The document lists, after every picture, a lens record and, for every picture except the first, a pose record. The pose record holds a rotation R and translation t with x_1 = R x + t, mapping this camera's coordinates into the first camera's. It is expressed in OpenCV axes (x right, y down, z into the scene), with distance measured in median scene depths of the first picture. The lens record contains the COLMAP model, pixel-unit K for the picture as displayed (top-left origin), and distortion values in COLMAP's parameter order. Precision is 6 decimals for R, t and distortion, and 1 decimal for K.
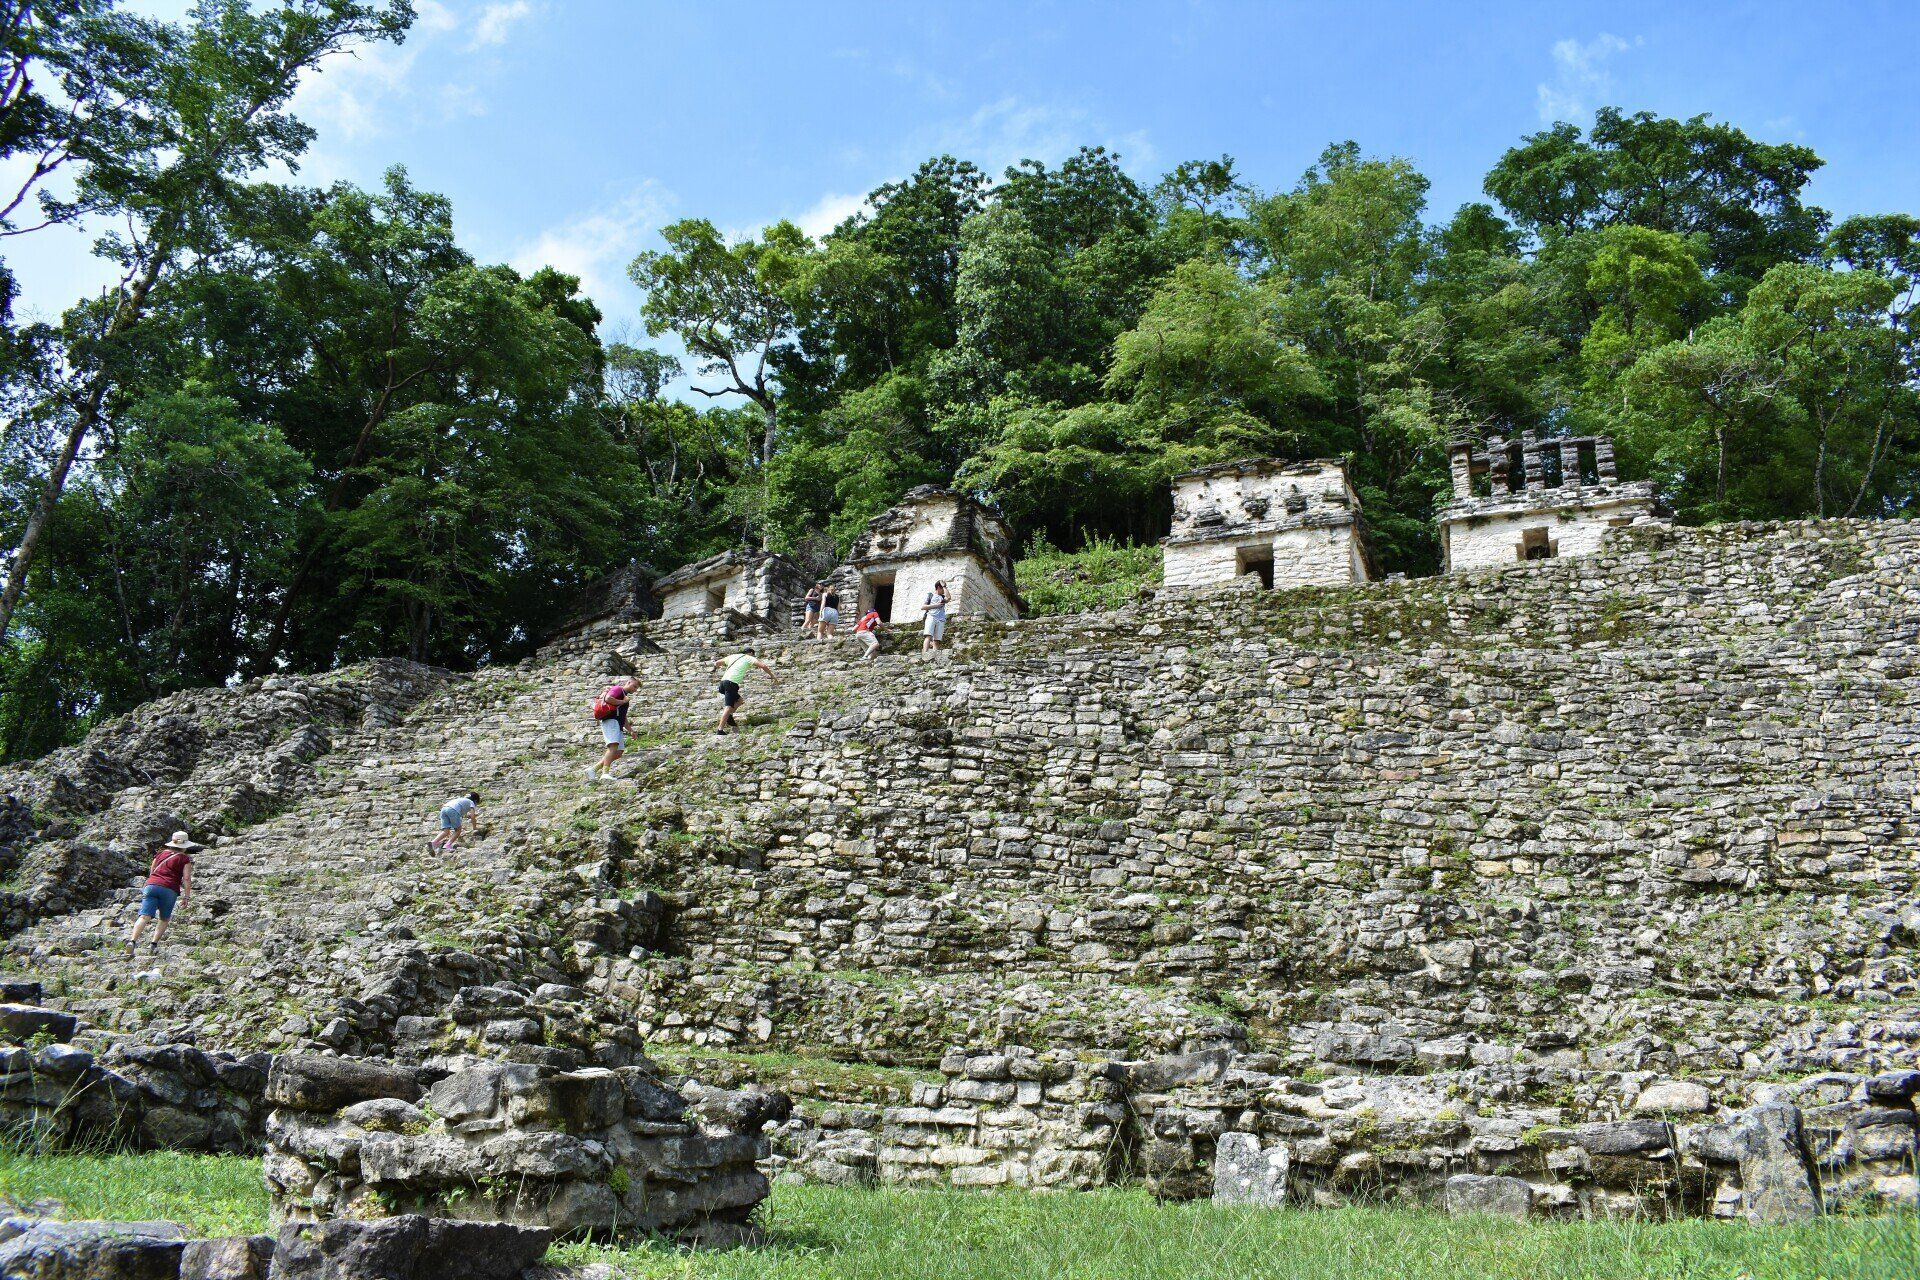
lens RADIAL K [[1535.9, 0, 960.0], [0, 1535.9, 640.0], [0, 0, 1]] dist [-0.091186, 0.000978]
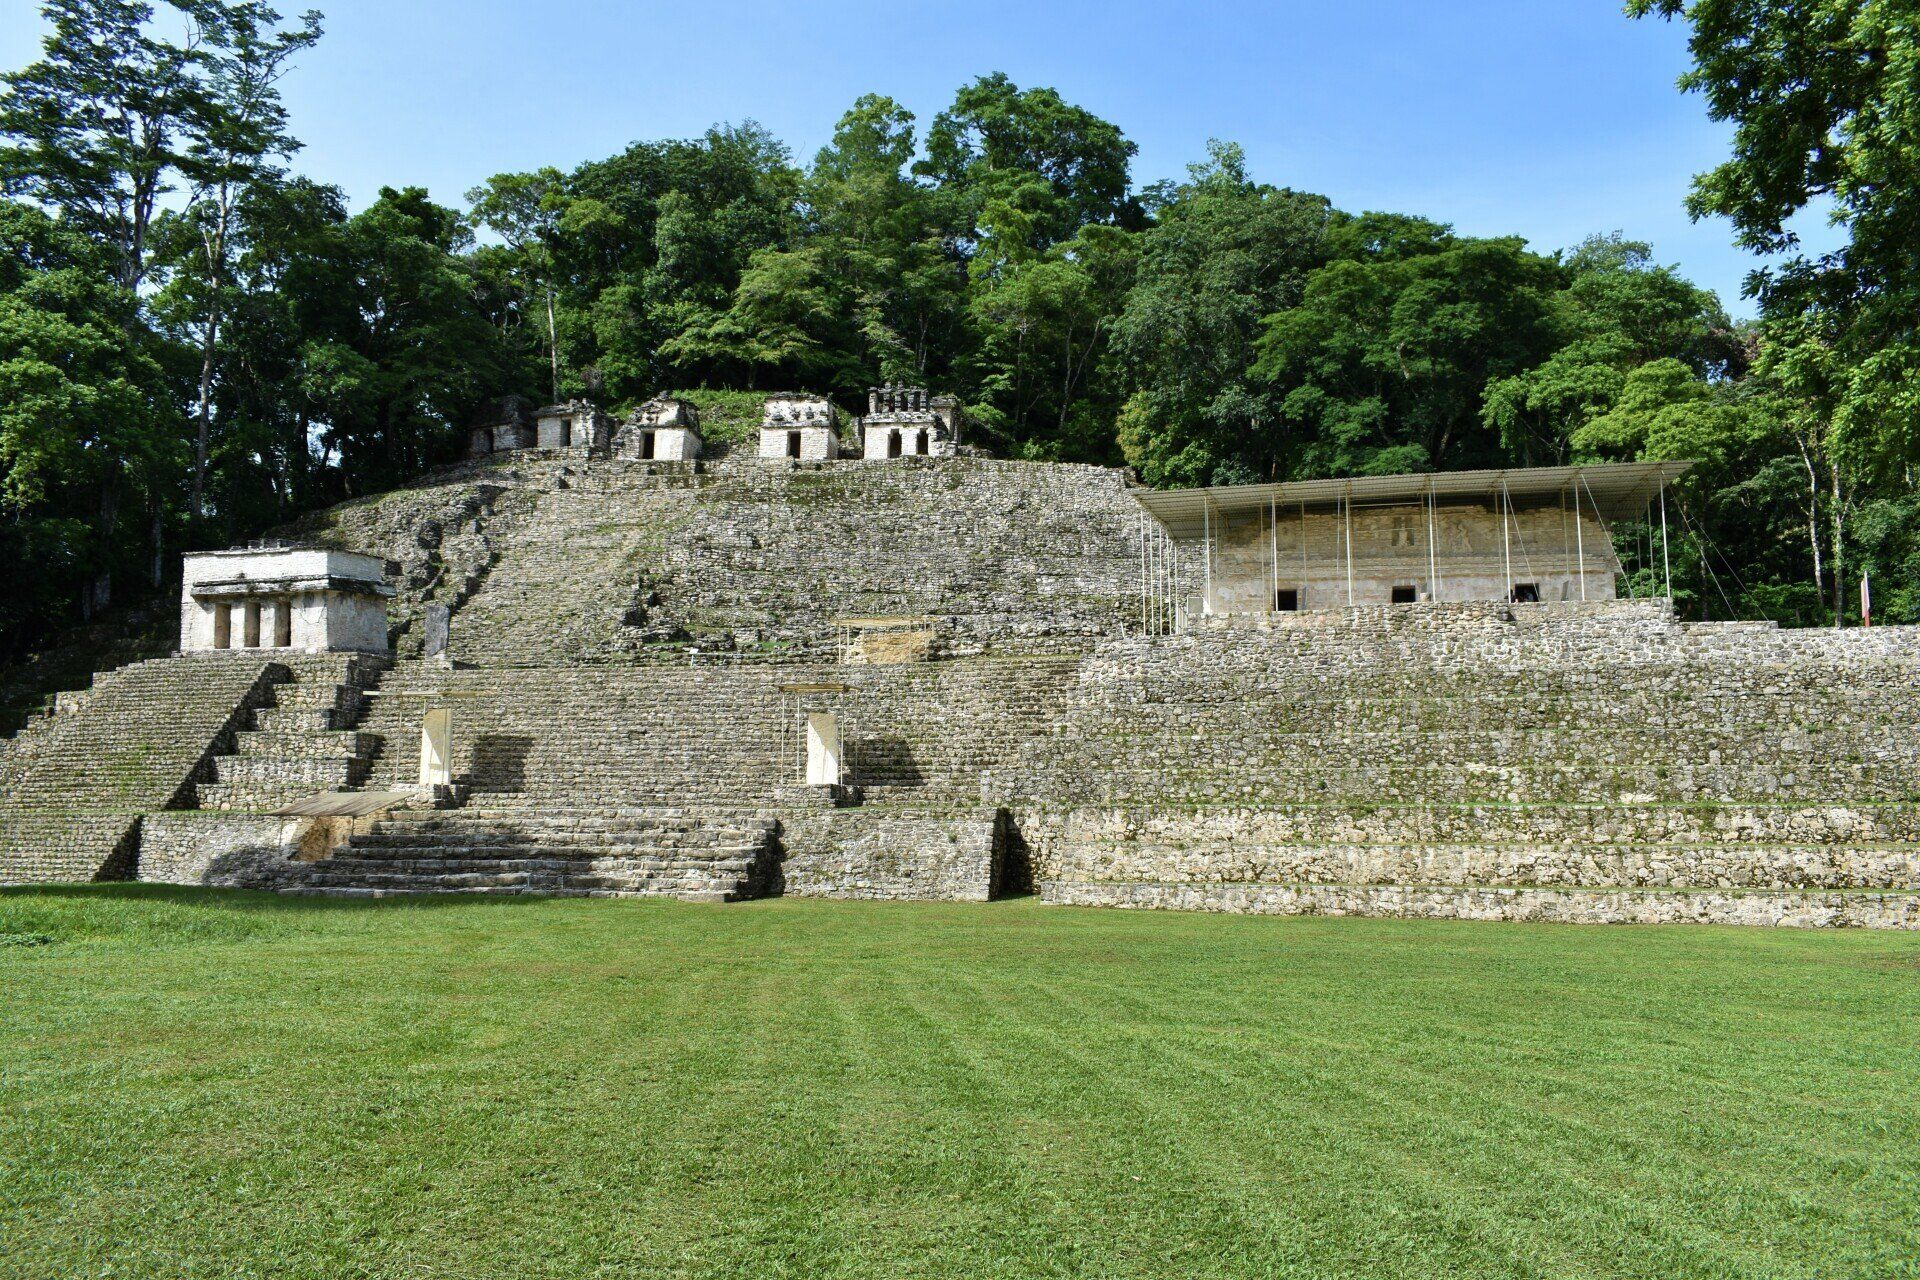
lens RADIAL K [[1535.9, 0, 960.0], [0, 1535.9, 640.0], [0, 0, 1]] dist [-0.091186, 0.000978]
pose [[0.964250, -0.033555, 0.262861, -0.247505], [-0.047339, 0.954182, 0.295458, -0.520341], [-0.260731, -0.297339, 0.918482, -1.663562]]
